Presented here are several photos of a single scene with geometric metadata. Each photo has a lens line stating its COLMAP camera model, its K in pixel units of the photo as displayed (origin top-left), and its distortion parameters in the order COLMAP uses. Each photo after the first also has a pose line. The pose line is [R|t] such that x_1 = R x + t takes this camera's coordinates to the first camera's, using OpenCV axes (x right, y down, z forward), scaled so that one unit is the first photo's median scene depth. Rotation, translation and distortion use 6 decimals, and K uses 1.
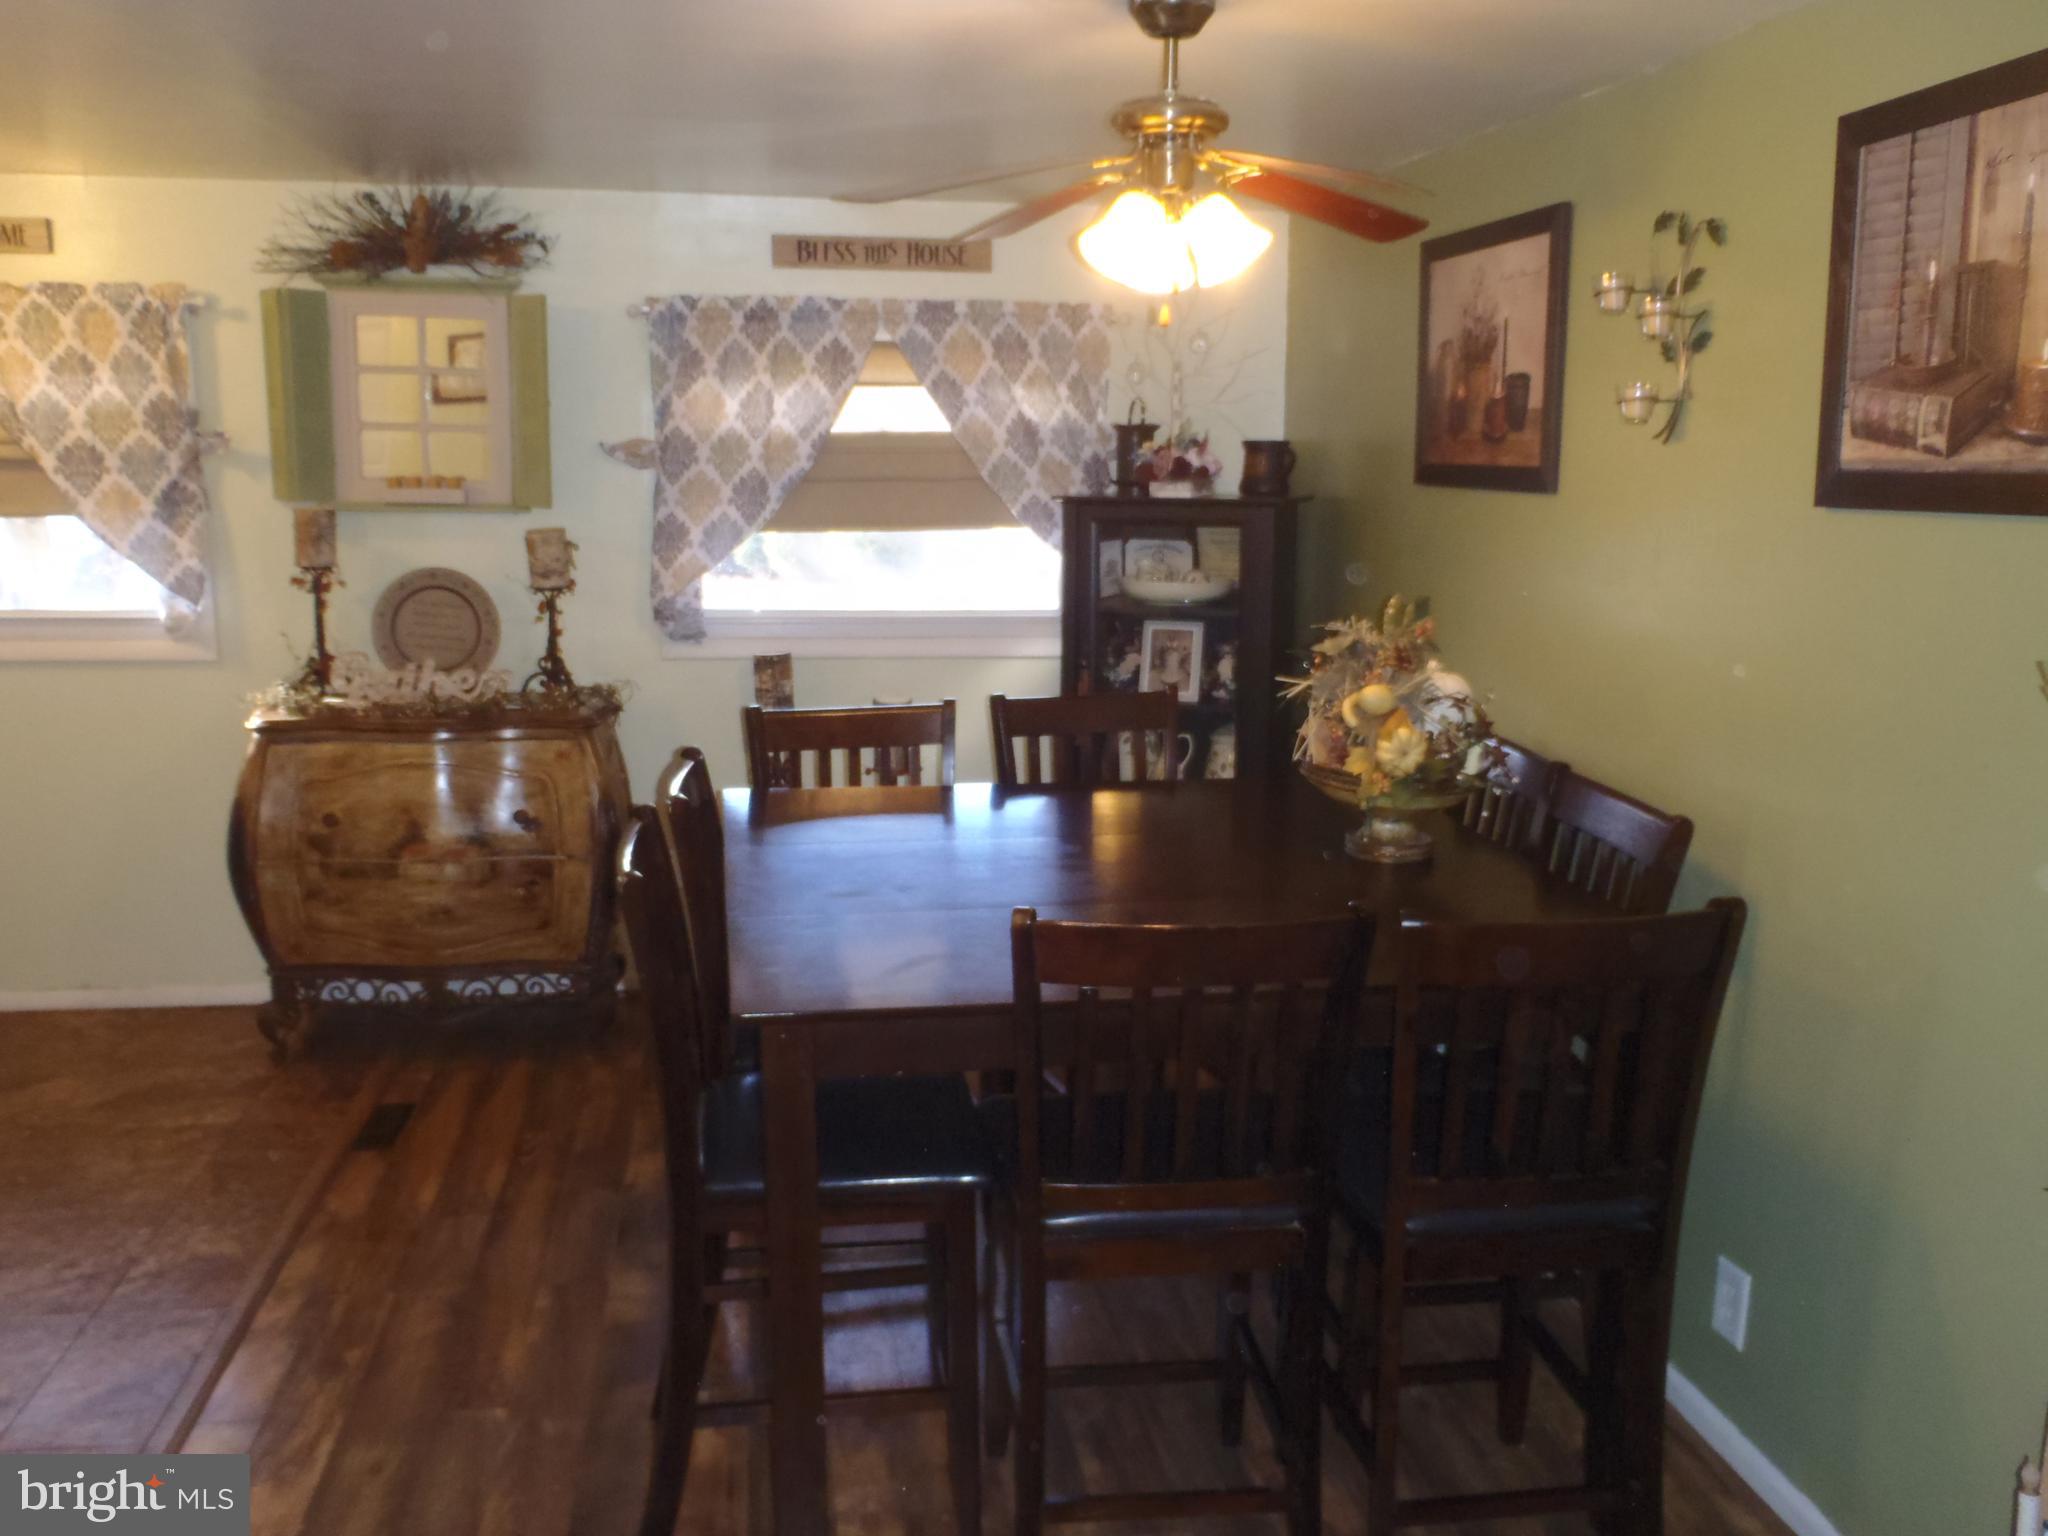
lens RADIAL K [[1721.5, 0, 1034.4], [0, 1721.5, 767.4], [0, 0, 1]] dist [-0.049453, 0.037870]
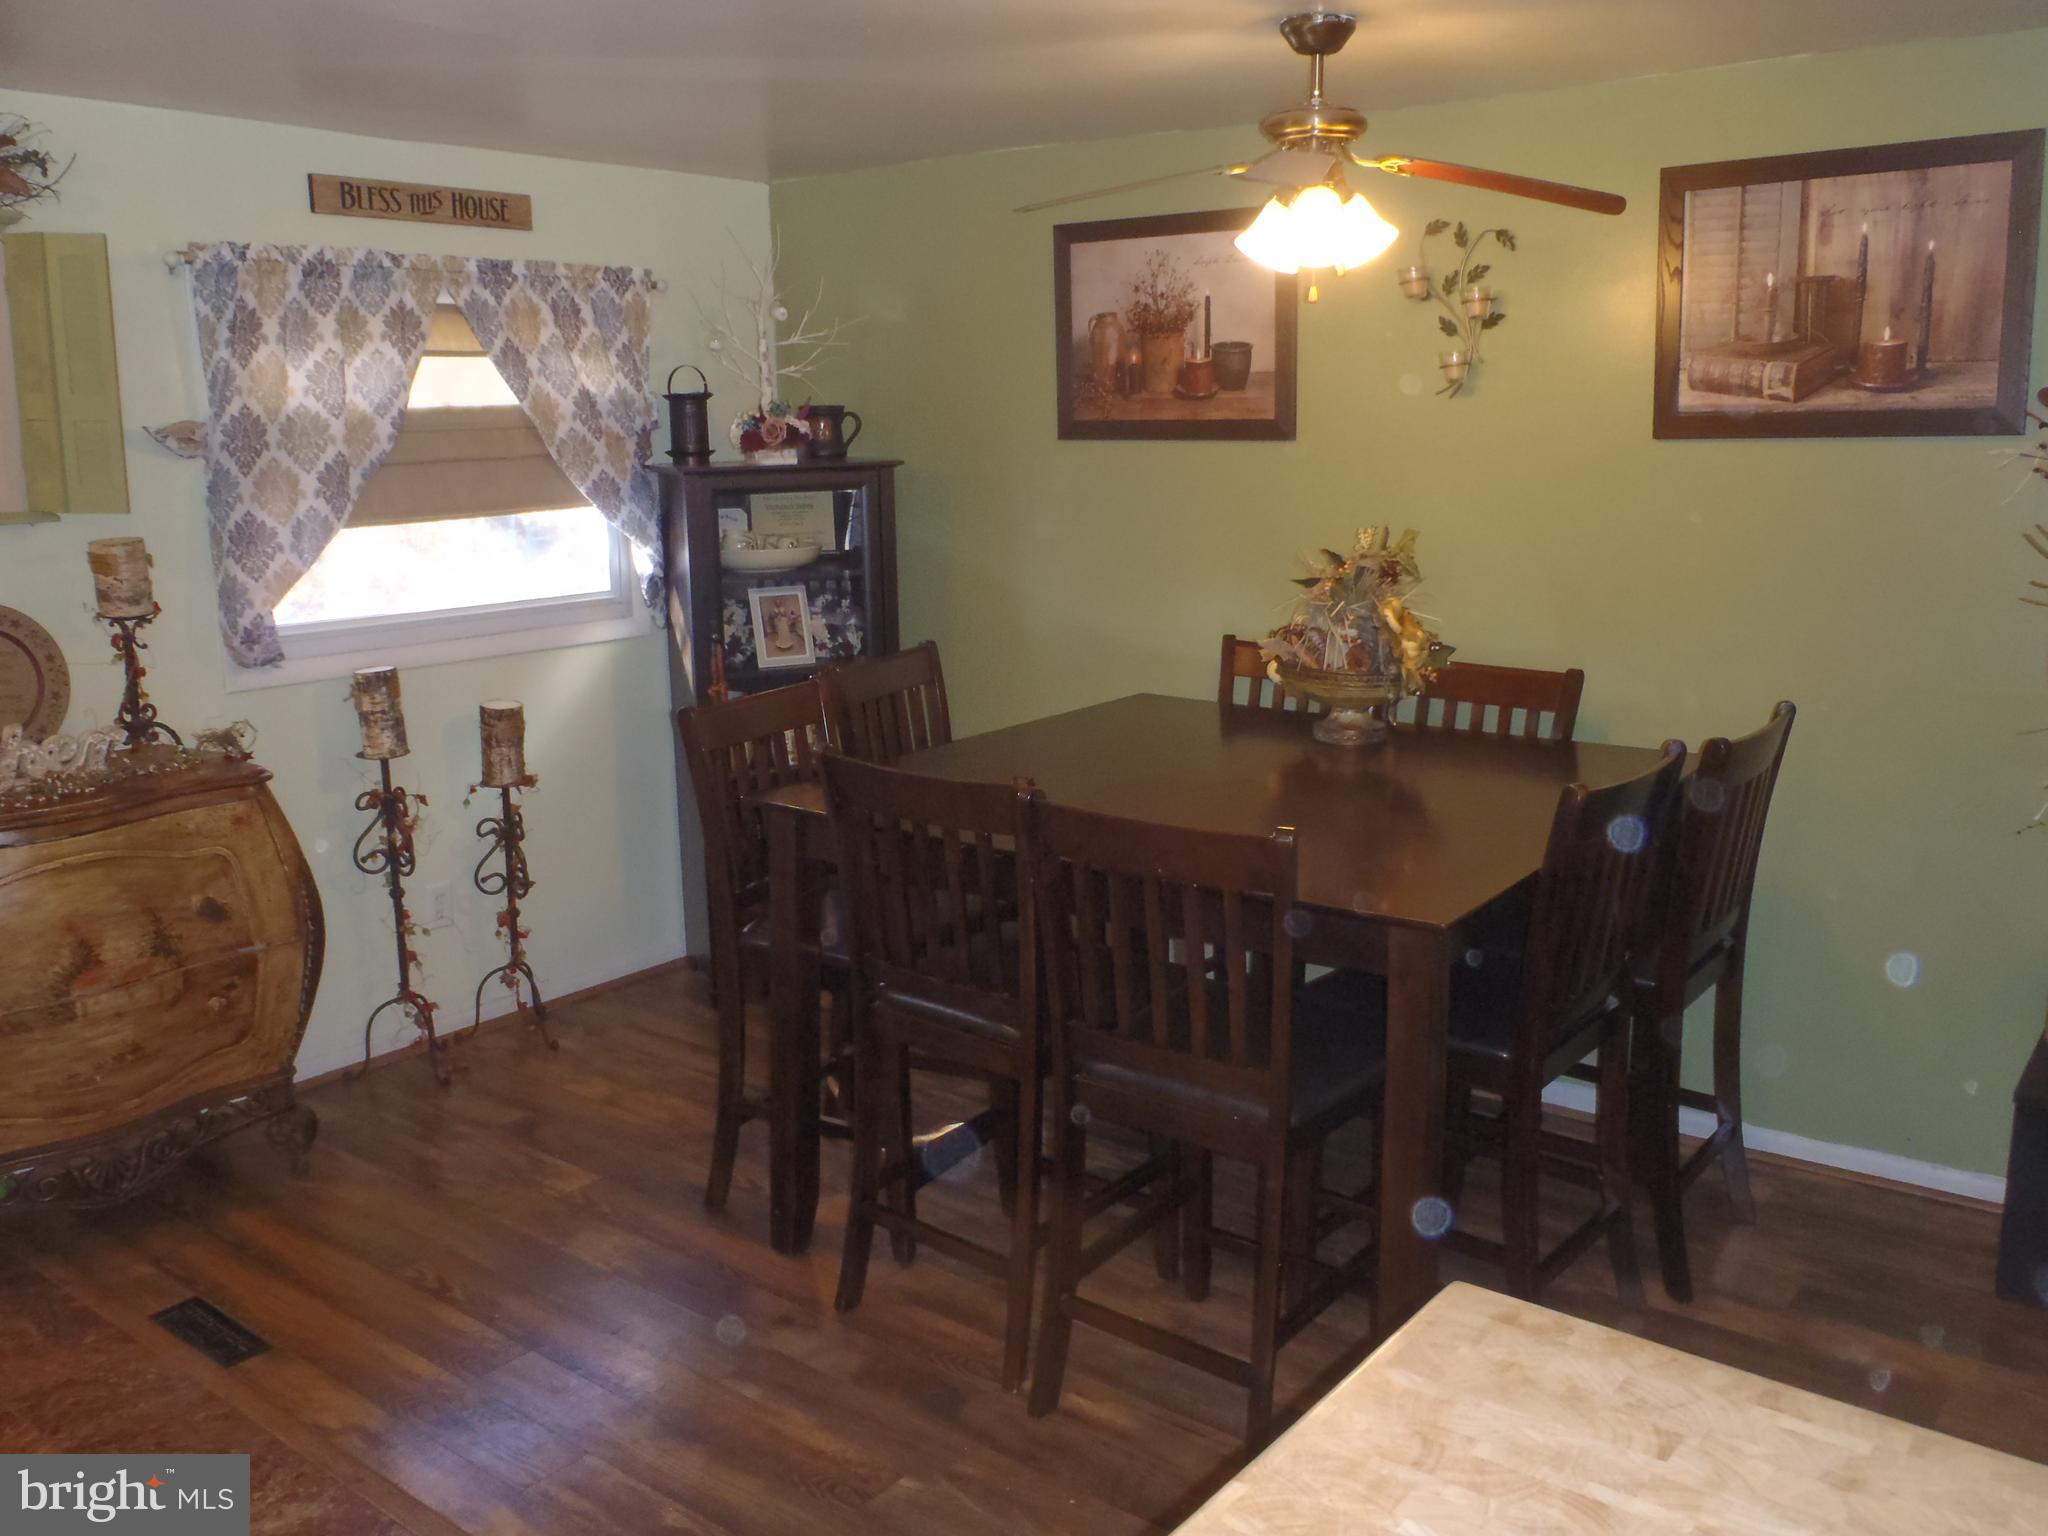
lens RADIAL K [[1695.8, 0, 1034.2], [0, 1695.8, 775.6], [0, 0, 1]] dist [-0.072614, 0.059354]
pose [[0.727735, -0.162989, 0.666211, -0.503251], [0.146605, 0.985869, 0.081051, -0.035385], [-0.670007, 0.038686, 0.741346, 0.172219]]
